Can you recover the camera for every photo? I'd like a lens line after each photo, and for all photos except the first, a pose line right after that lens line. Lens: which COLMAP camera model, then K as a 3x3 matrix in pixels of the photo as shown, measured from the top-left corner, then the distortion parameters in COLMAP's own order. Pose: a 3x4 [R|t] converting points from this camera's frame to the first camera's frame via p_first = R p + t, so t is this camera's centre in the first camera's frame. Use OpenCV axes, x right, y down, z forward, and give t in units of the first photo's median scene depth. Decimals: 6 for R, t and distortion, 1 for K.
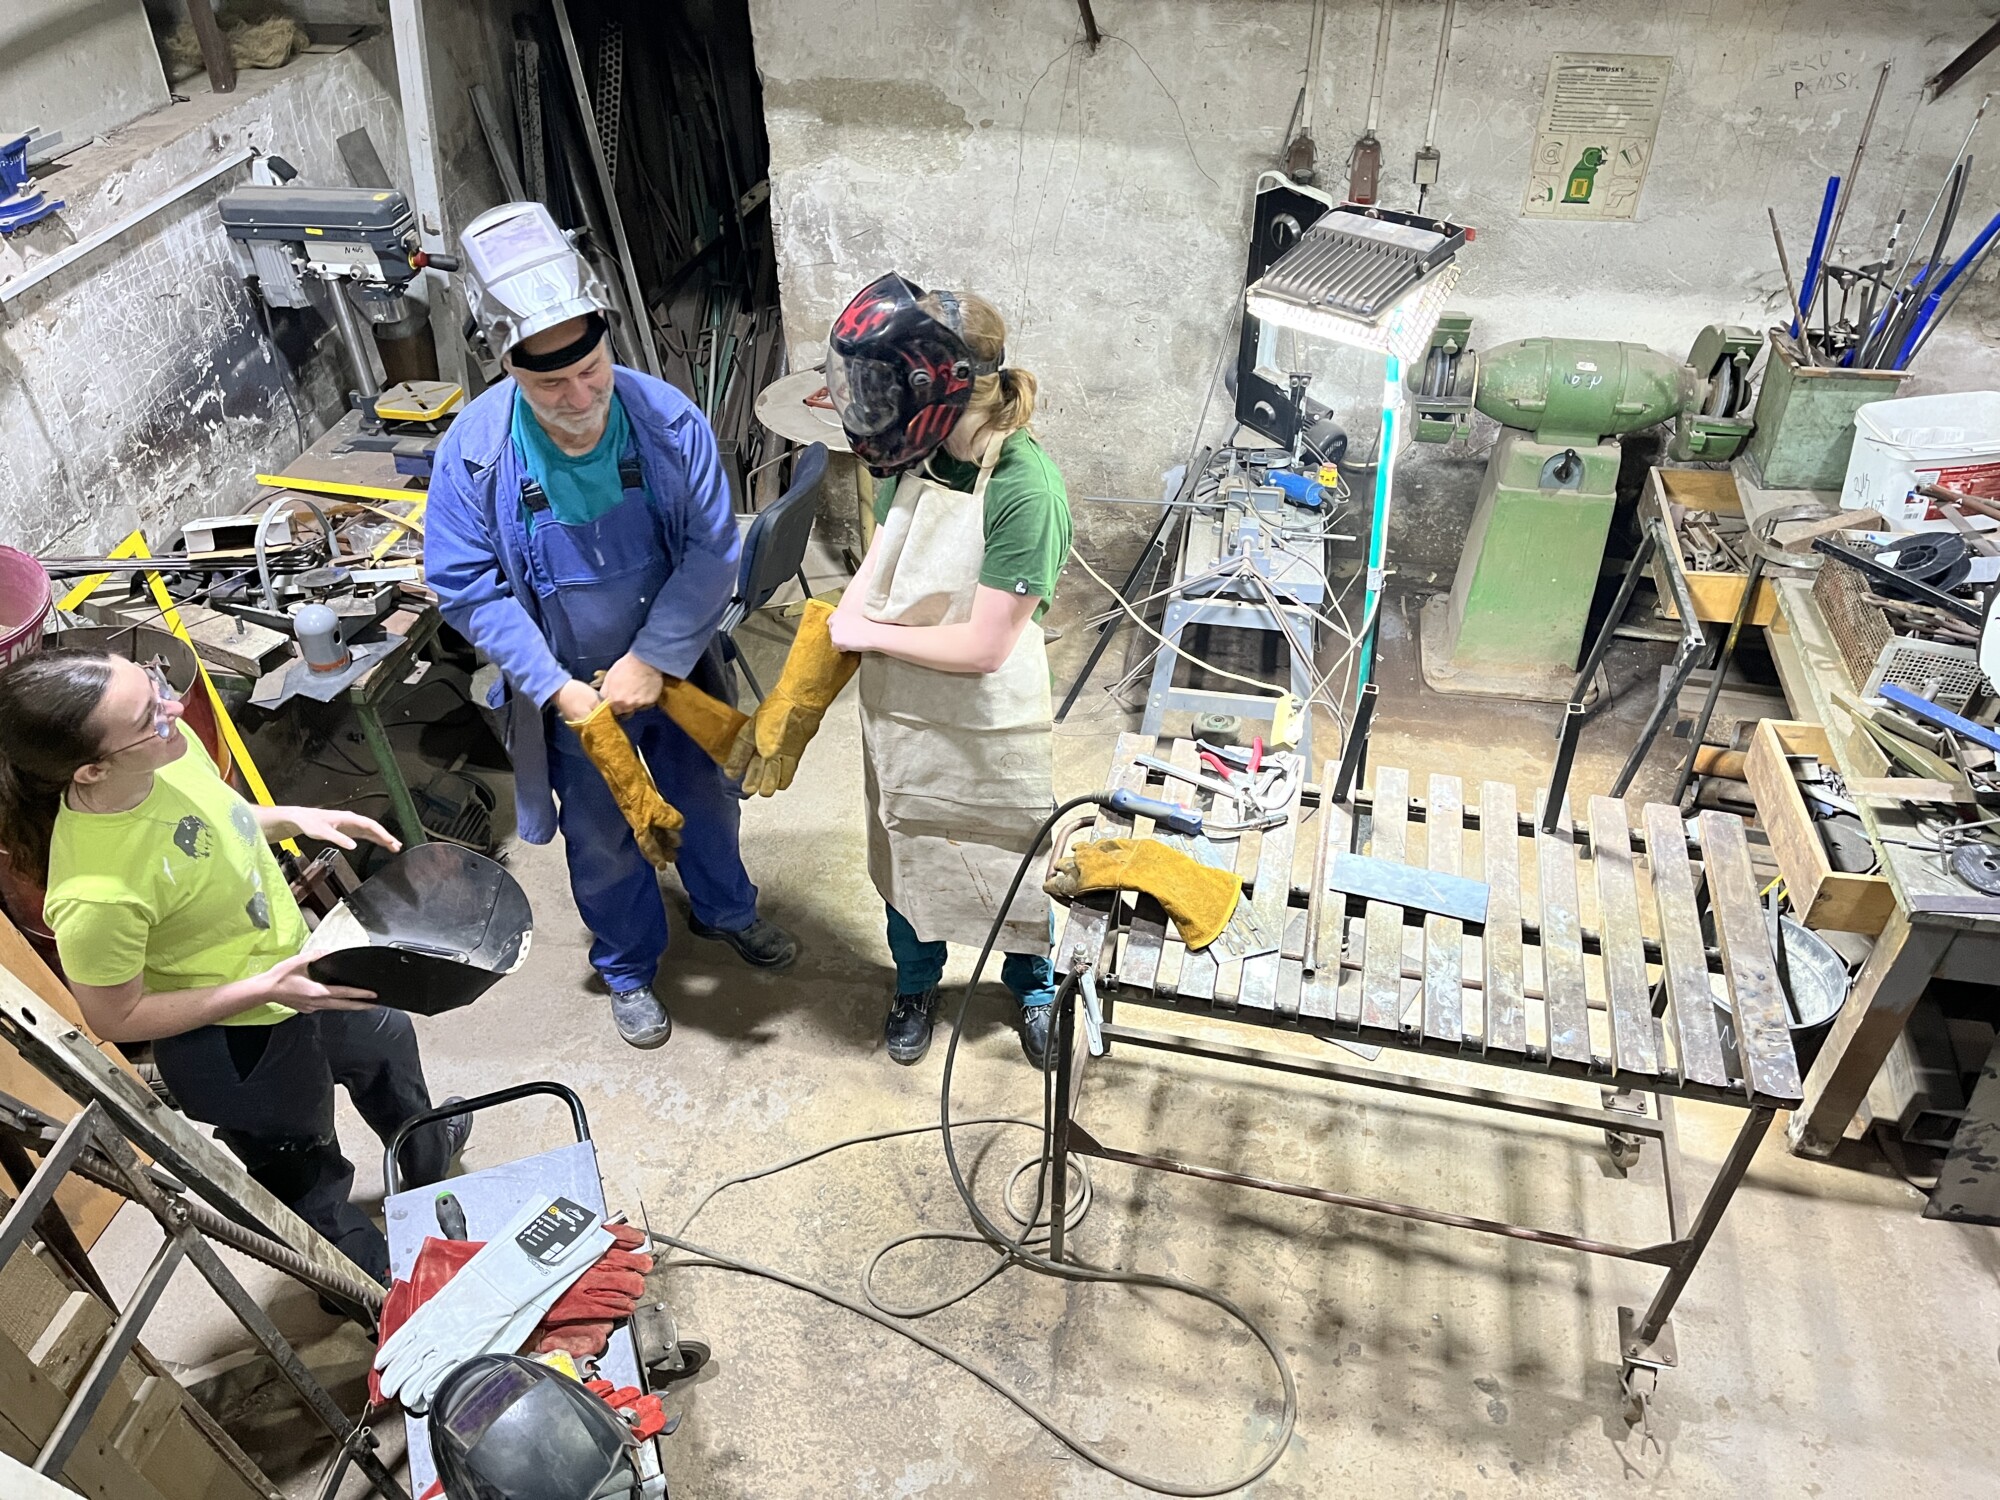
lens RADIAL K [[1520.6, 0, 1001.6], [0, 1520.6, 753.9], [0, 0, 1]] dist [0.044543, -0.068120]
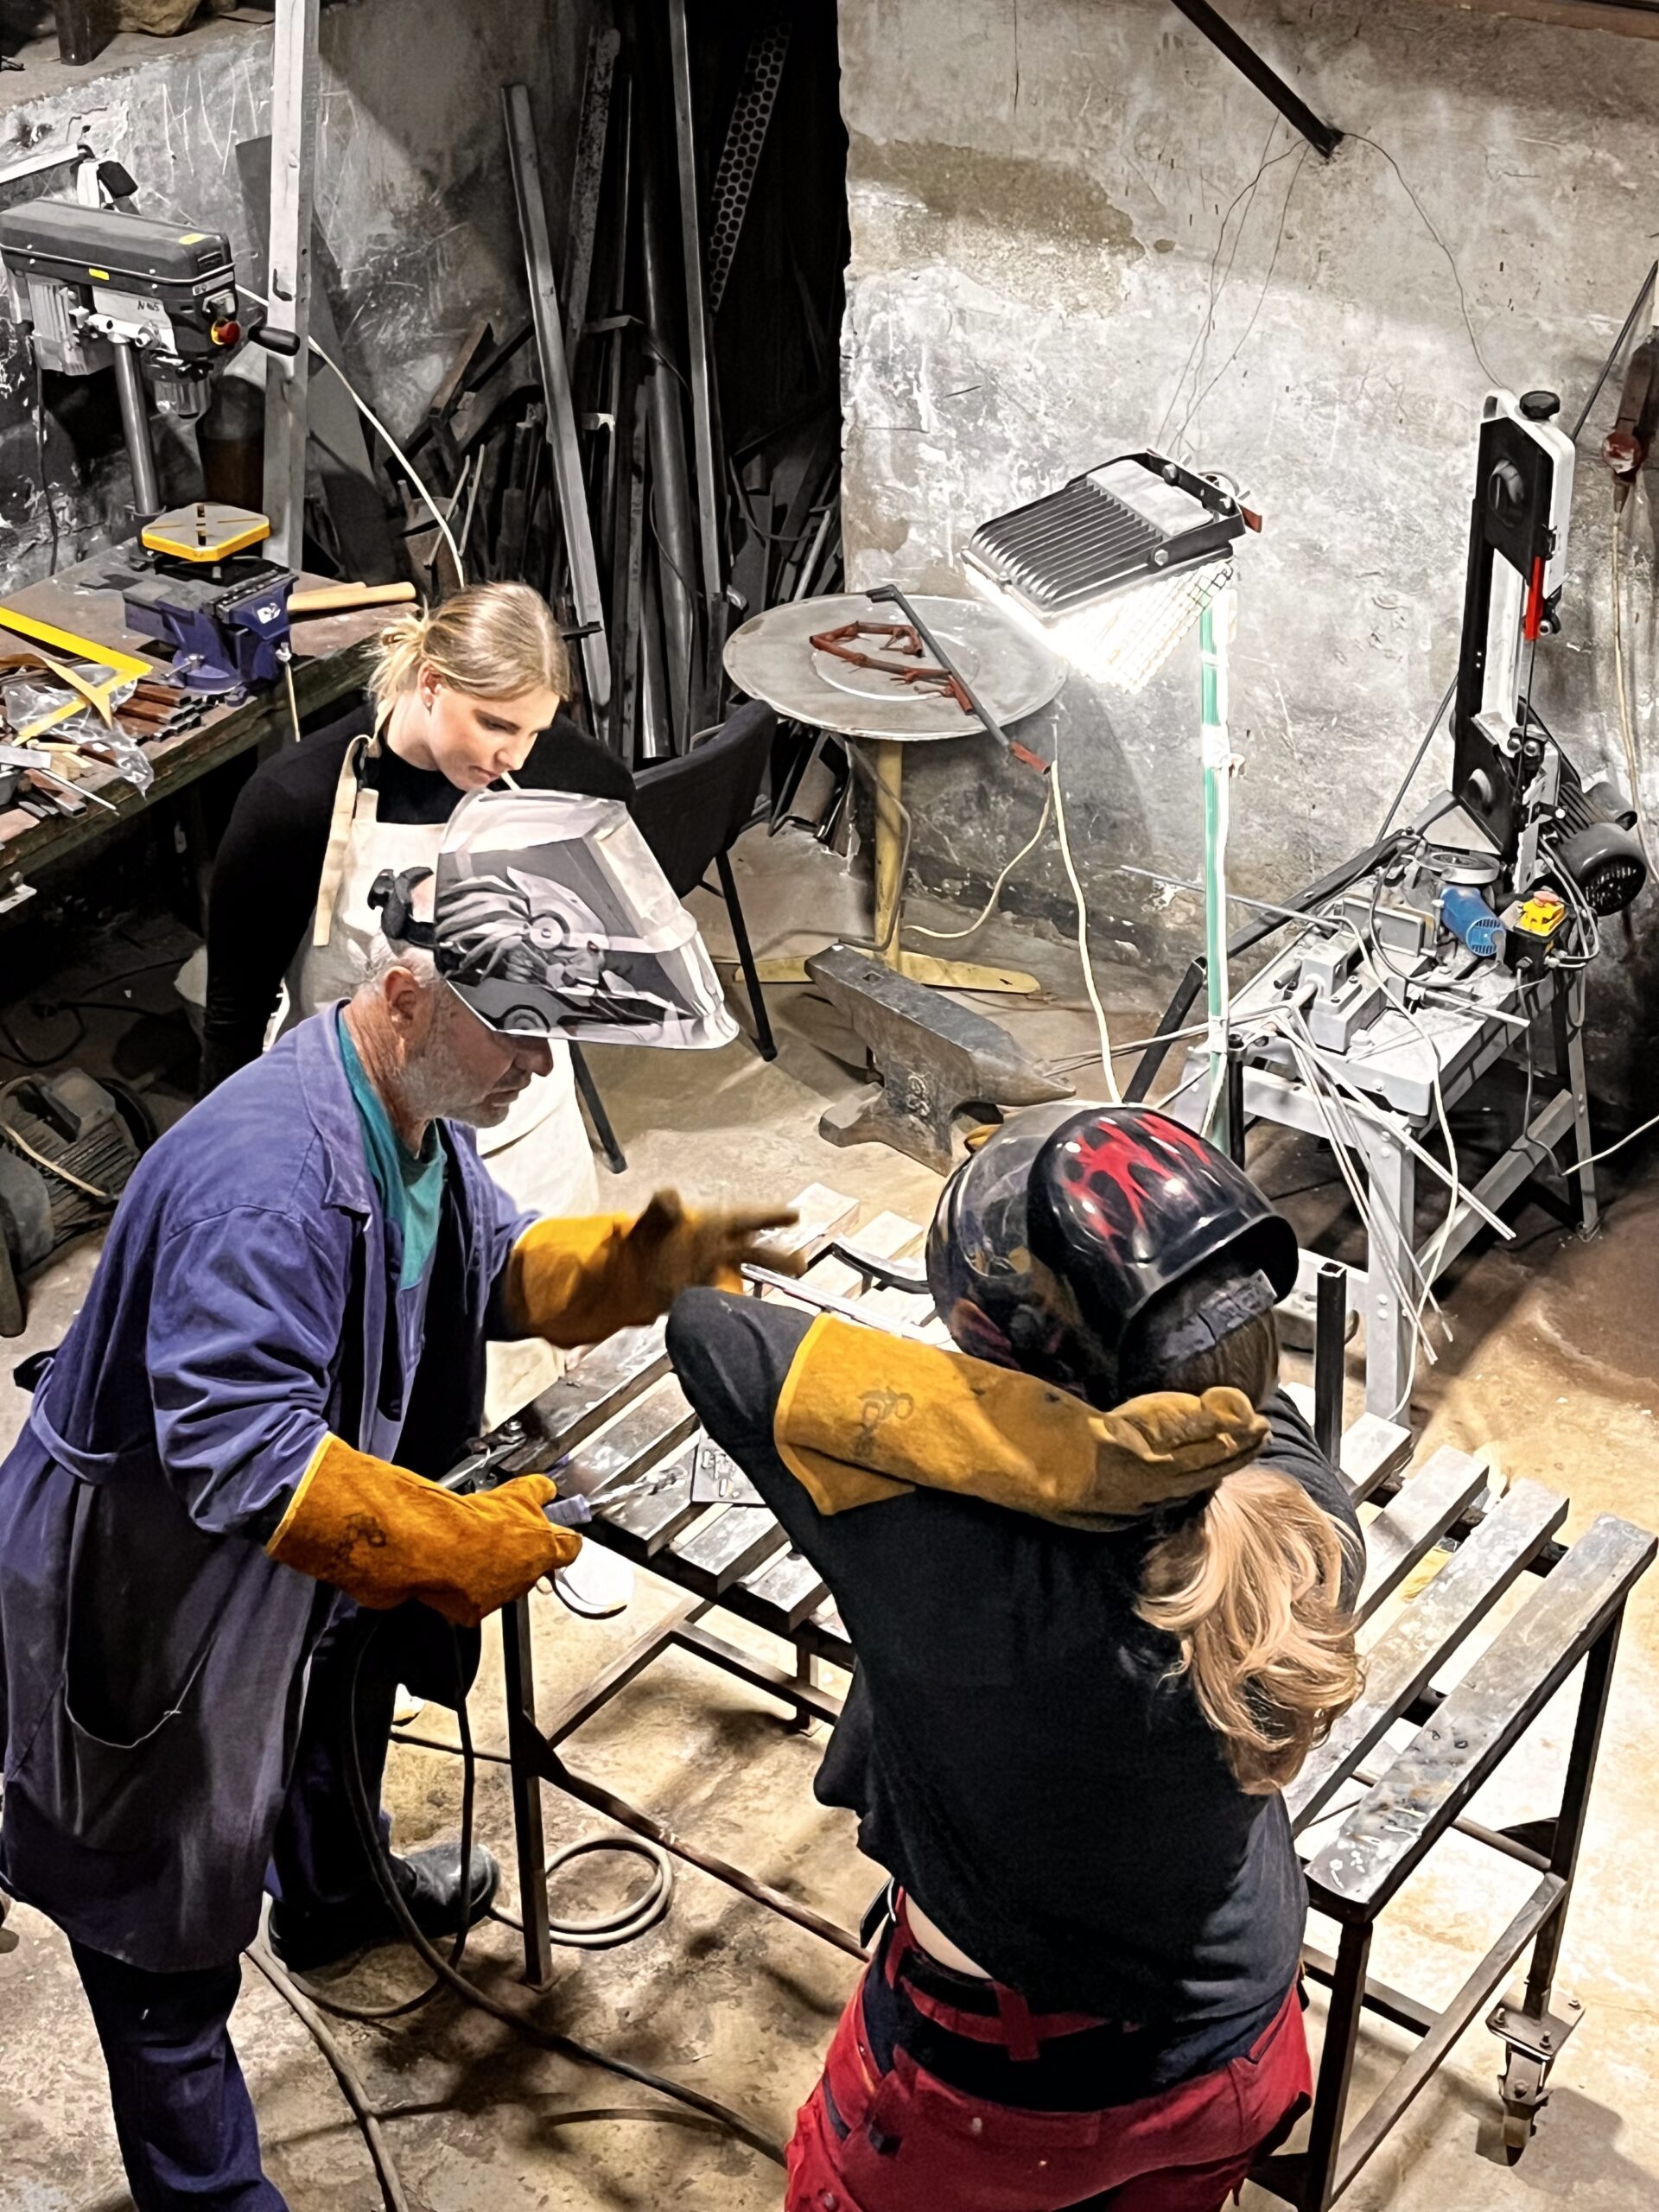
lens RADIAL K [[3239.9, 0, 806.5], [0, 3239.9, 1122.1], [0, 0, 1]] dist [0.013881, 0.000000]
pose [[0.912413, 0.222896, -0.343248, 0.432972], [-0.253604, 0.966180, -0.046710, 0.020183], [0.321227, 0.129668, 0.938083, -0.232076]]
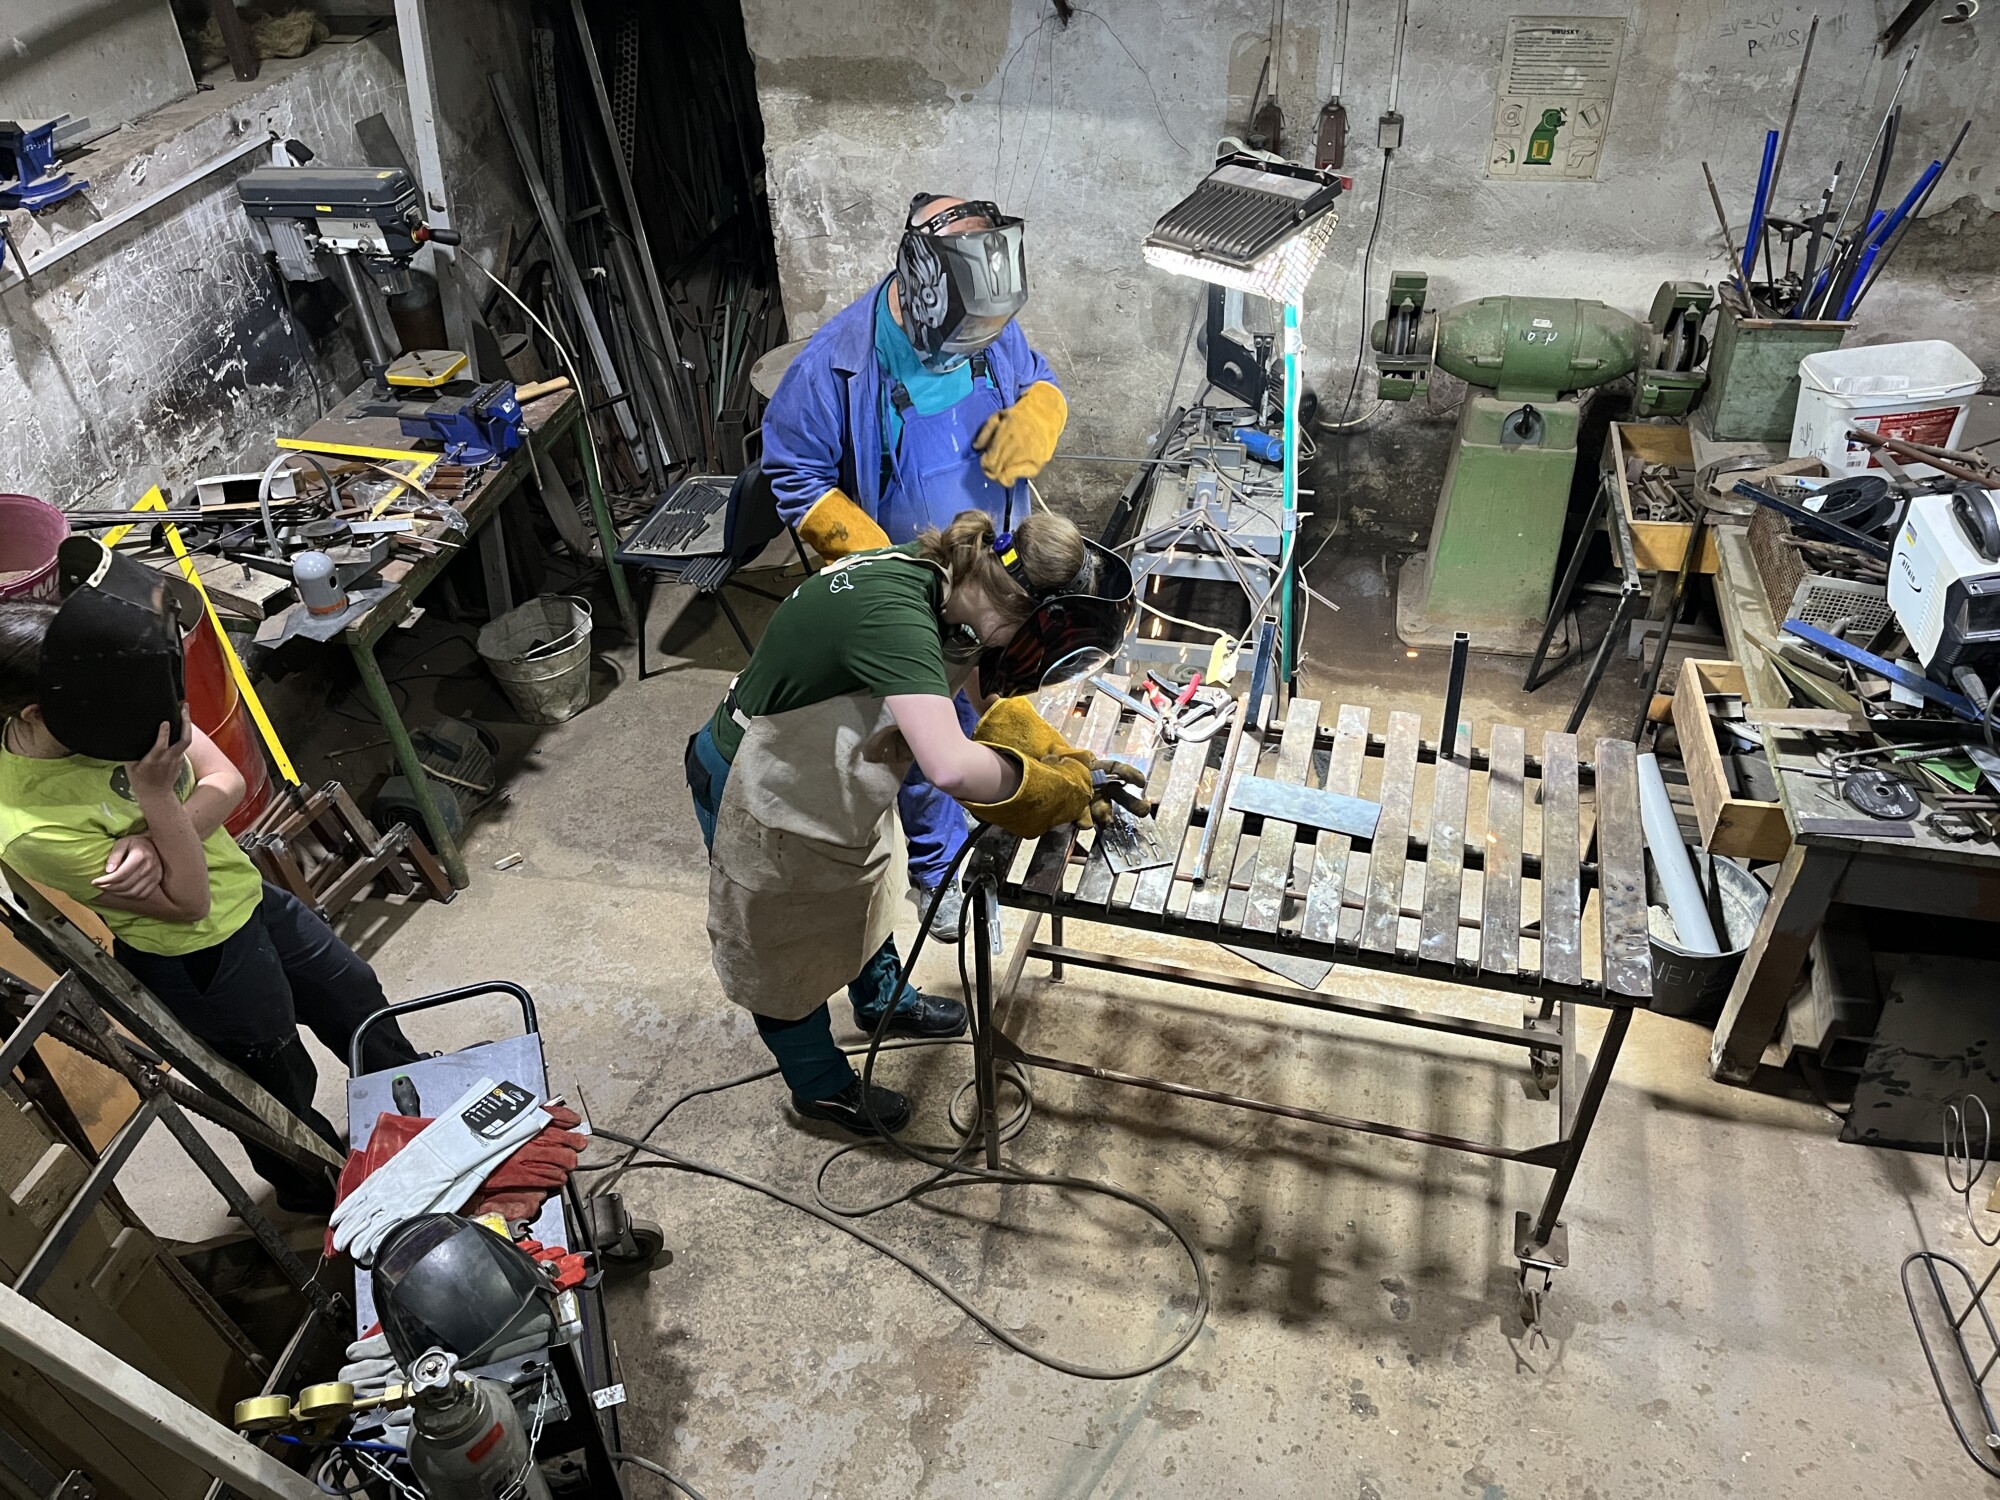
lens RADIAL K [[1520.6, 0, 1007.6], [0, 1520.6, 755.0], [0, 0, 1]] dist [0.044543, -0.068120]
pose [[0.998789, 0.002186, -0.049159, 0.080081], [-0.001877, 0.999978, 0.006328, 0.032228], [0.049172, -0.006228, 0.998771, -0.046311]]
